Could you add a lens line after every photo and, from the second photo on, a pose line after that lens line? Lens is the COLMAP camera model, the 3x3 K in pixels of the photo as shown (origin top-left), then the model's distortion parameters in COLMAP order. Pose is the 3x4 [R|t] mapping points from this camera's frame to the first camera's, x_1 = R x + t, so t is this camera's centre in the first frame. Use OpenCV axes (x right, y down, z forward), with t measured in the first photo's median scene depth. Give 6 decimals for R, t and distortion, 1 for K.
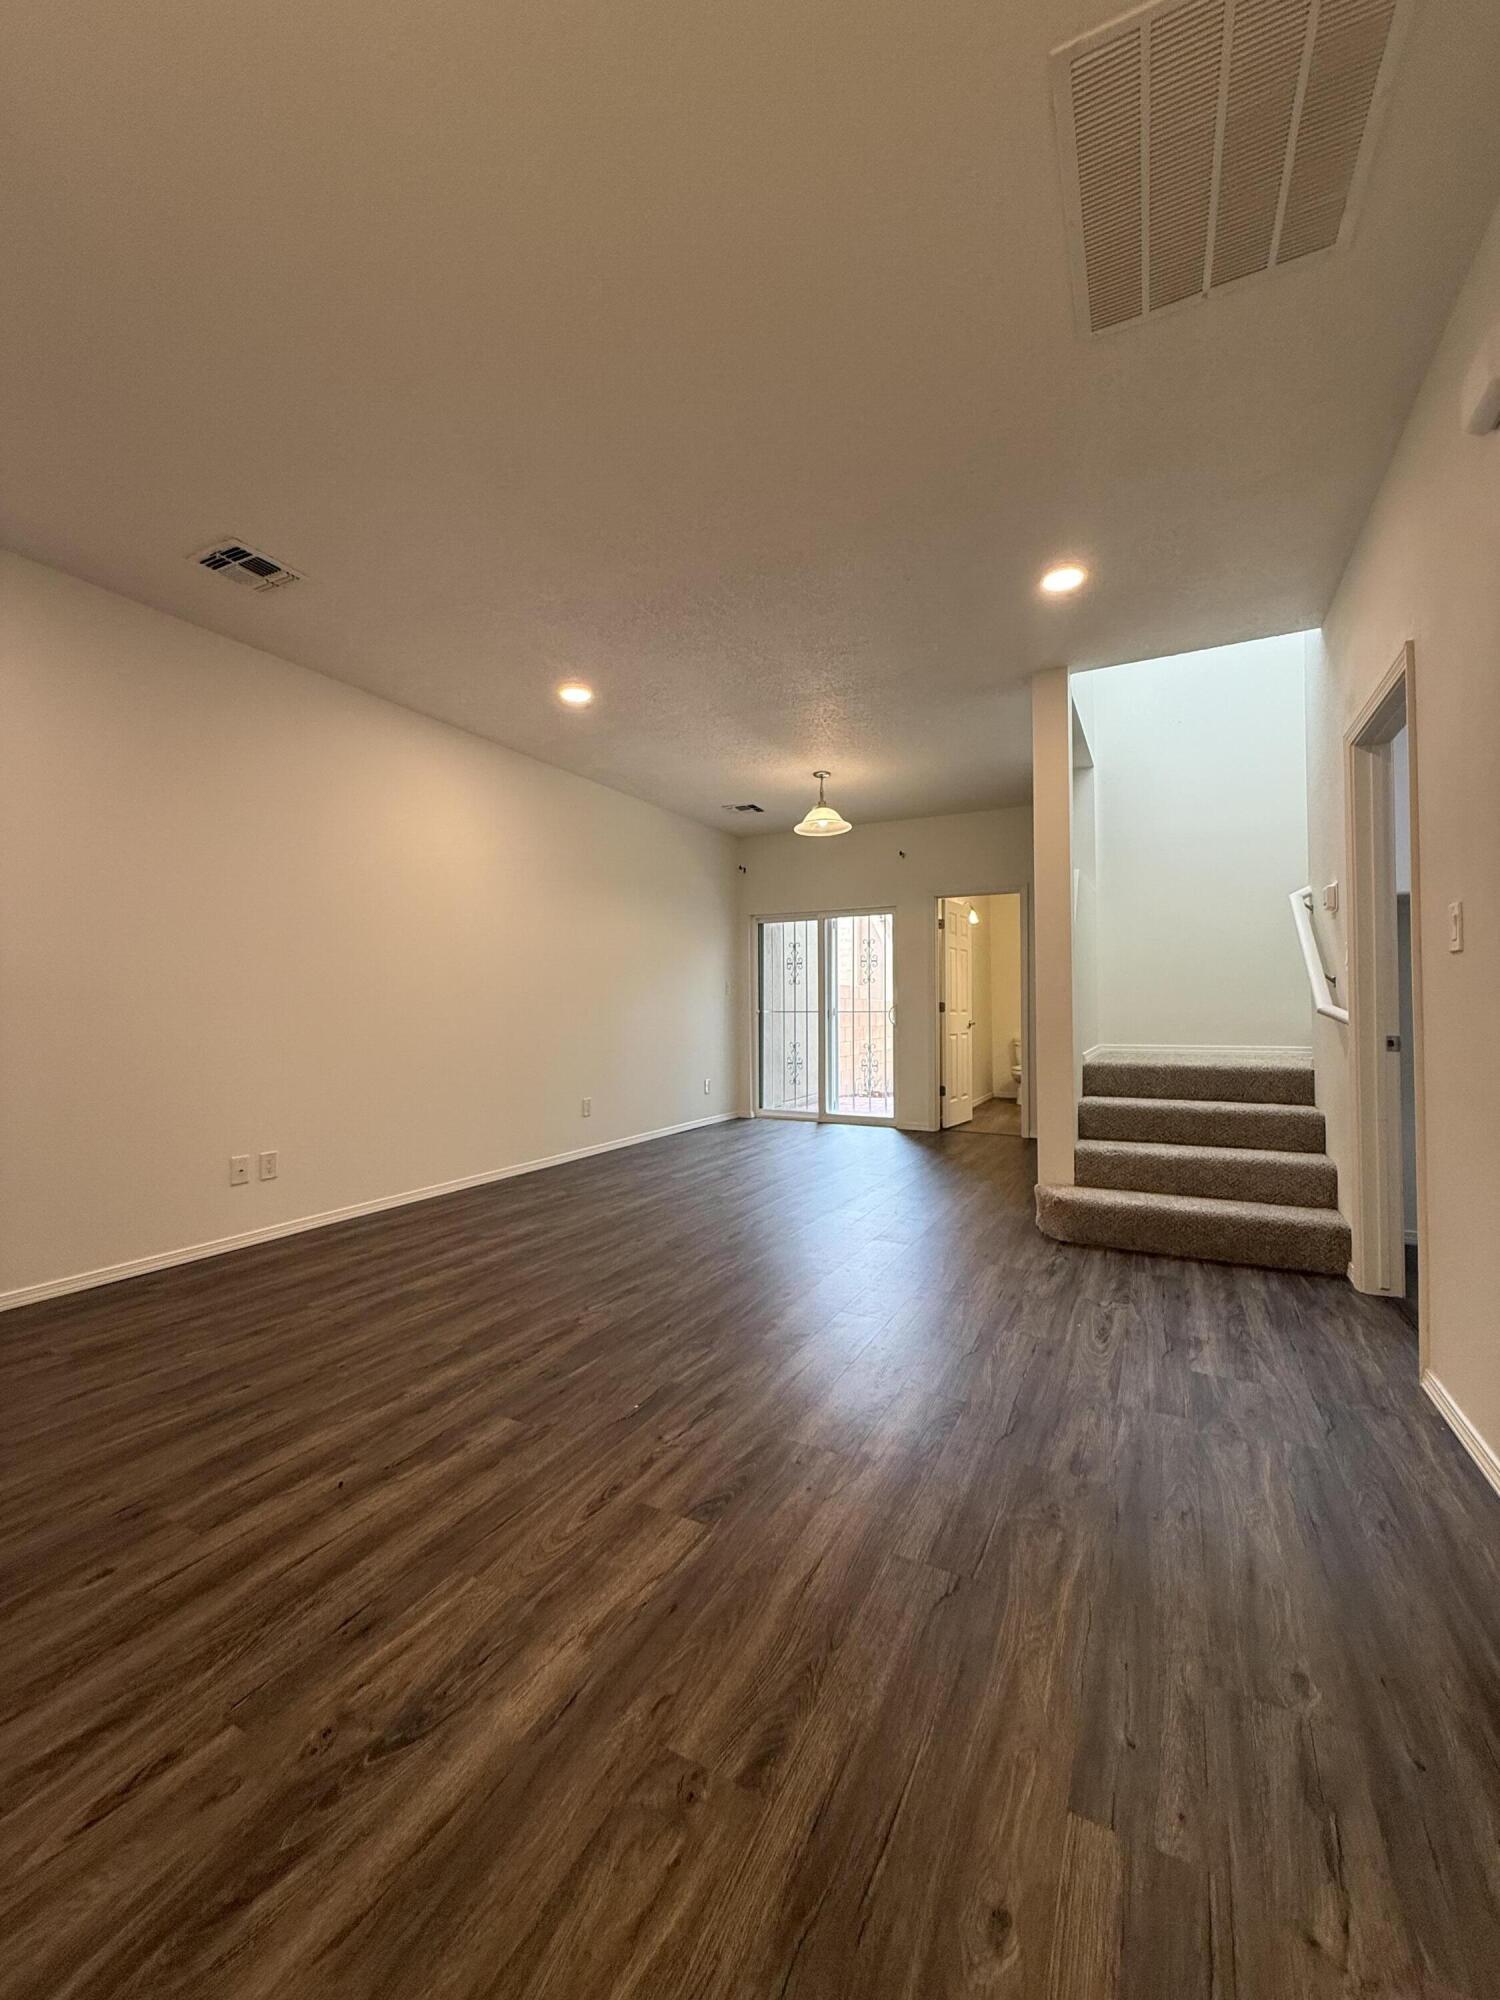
lens RADIAL K [[801.3, 0, 750.4], [0, 801.3, 998.1], [0, 0, 1]] dist [-0.003704, 0.000547]
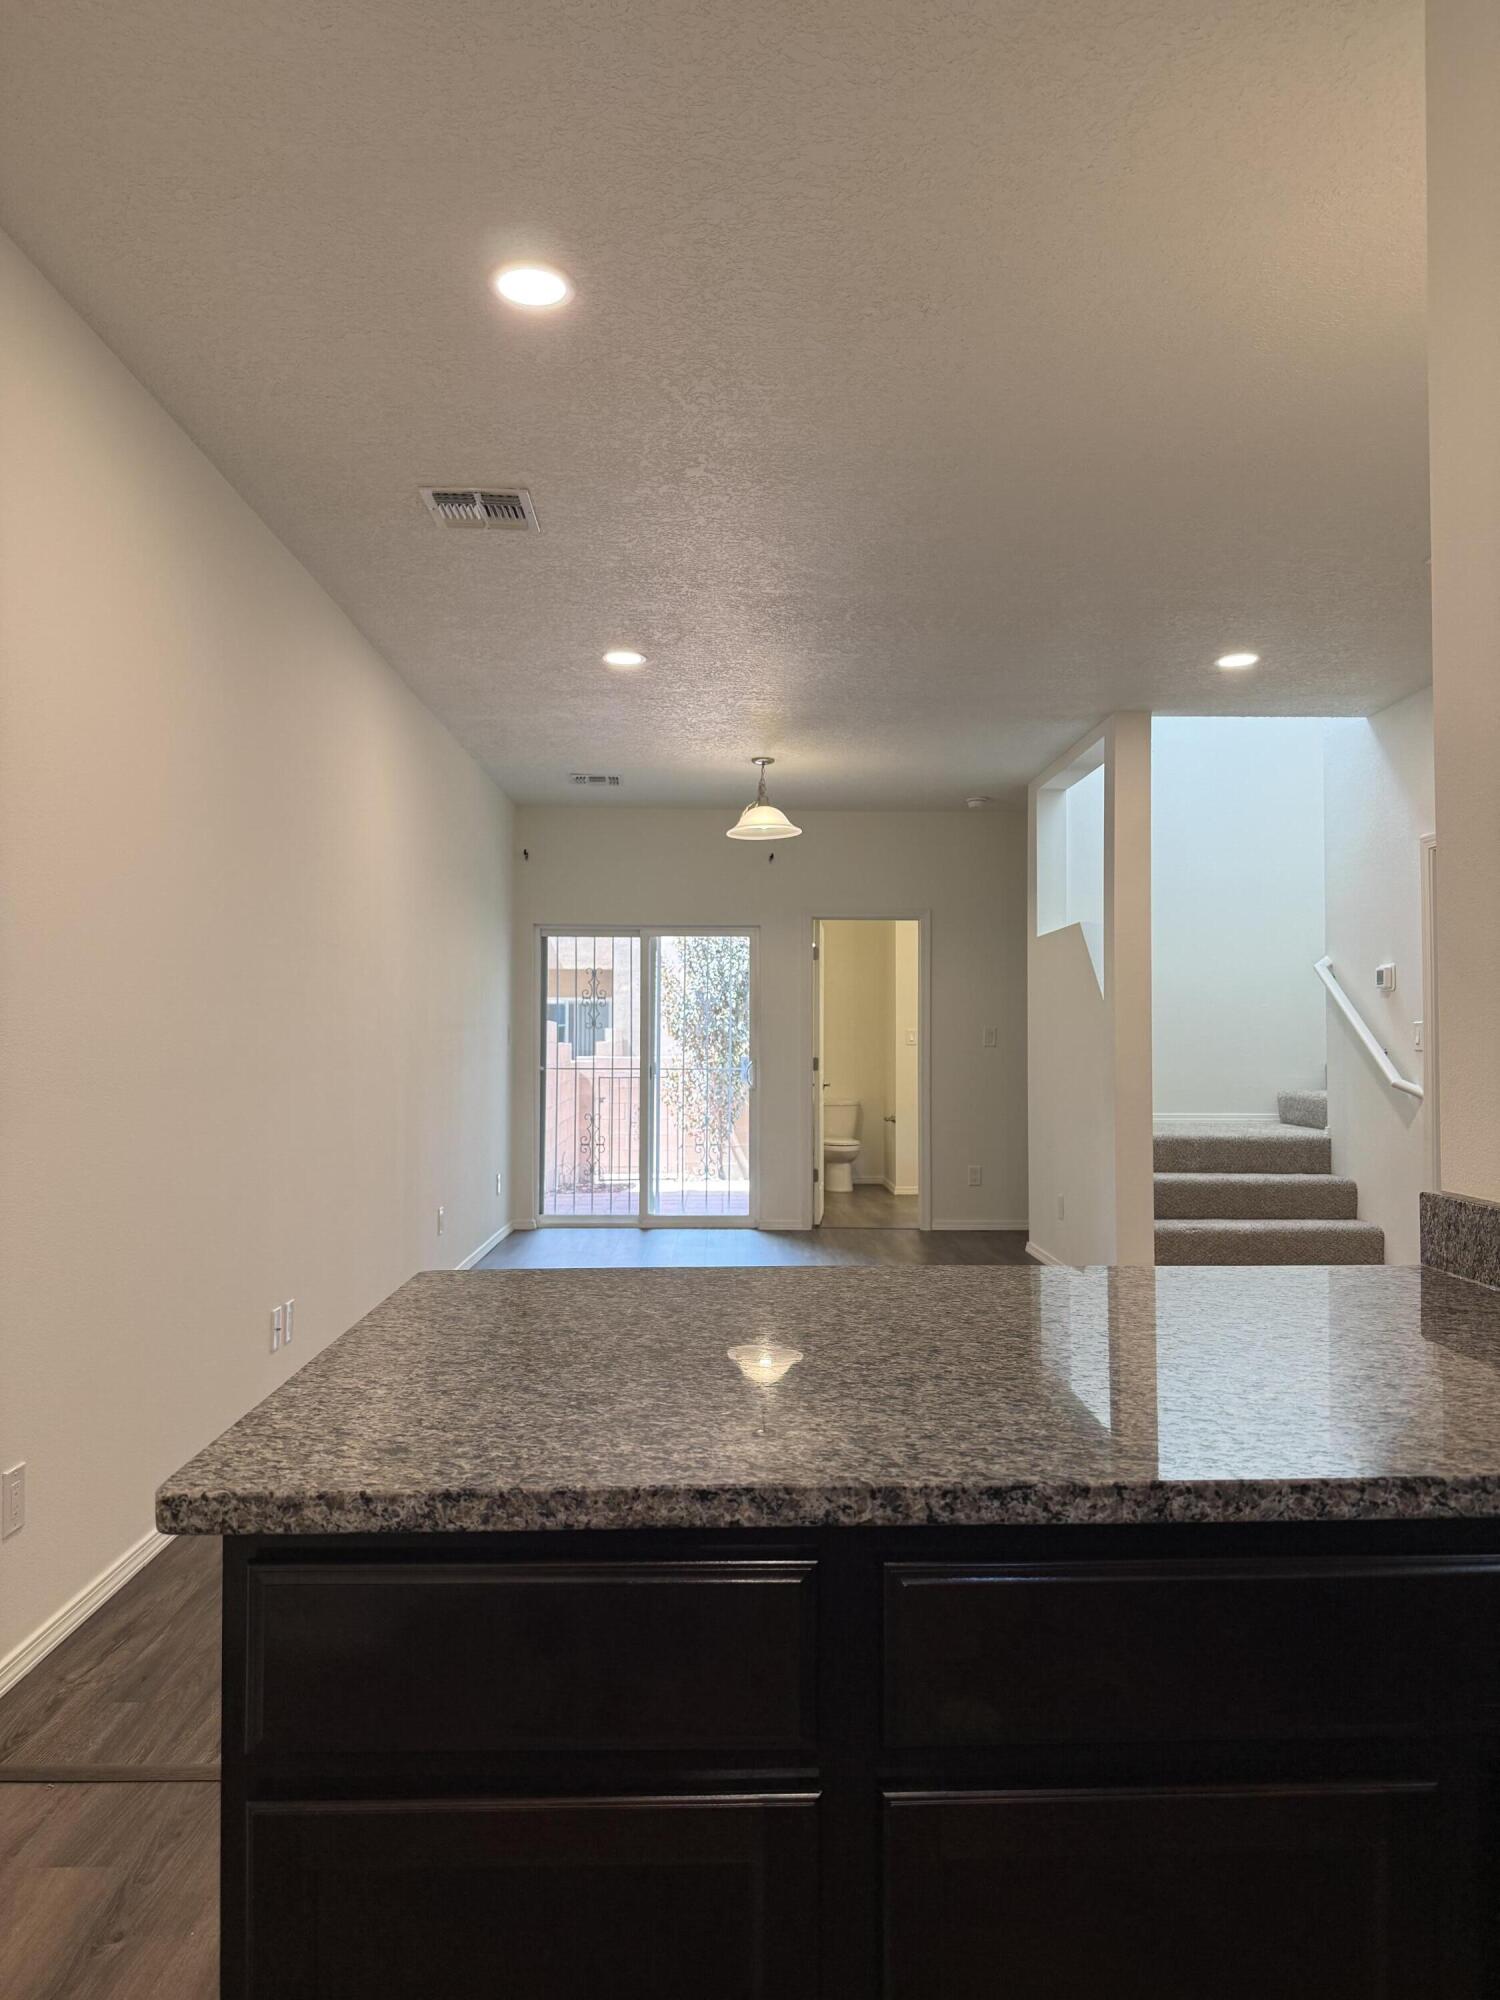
lens RADIAL K [[1382.8, 0, 749.1], [0, 1382.8, 1009.3], [0, 0, 1]] dist [0.036112, -0.000140]
pose [[0.876794, 0.014543, 0.480646, -0.543204], [-0.011390, 0.999890, -0.009475, -0.033107], [-0.480731, 0.002833, 0.876863, -0.134233]]
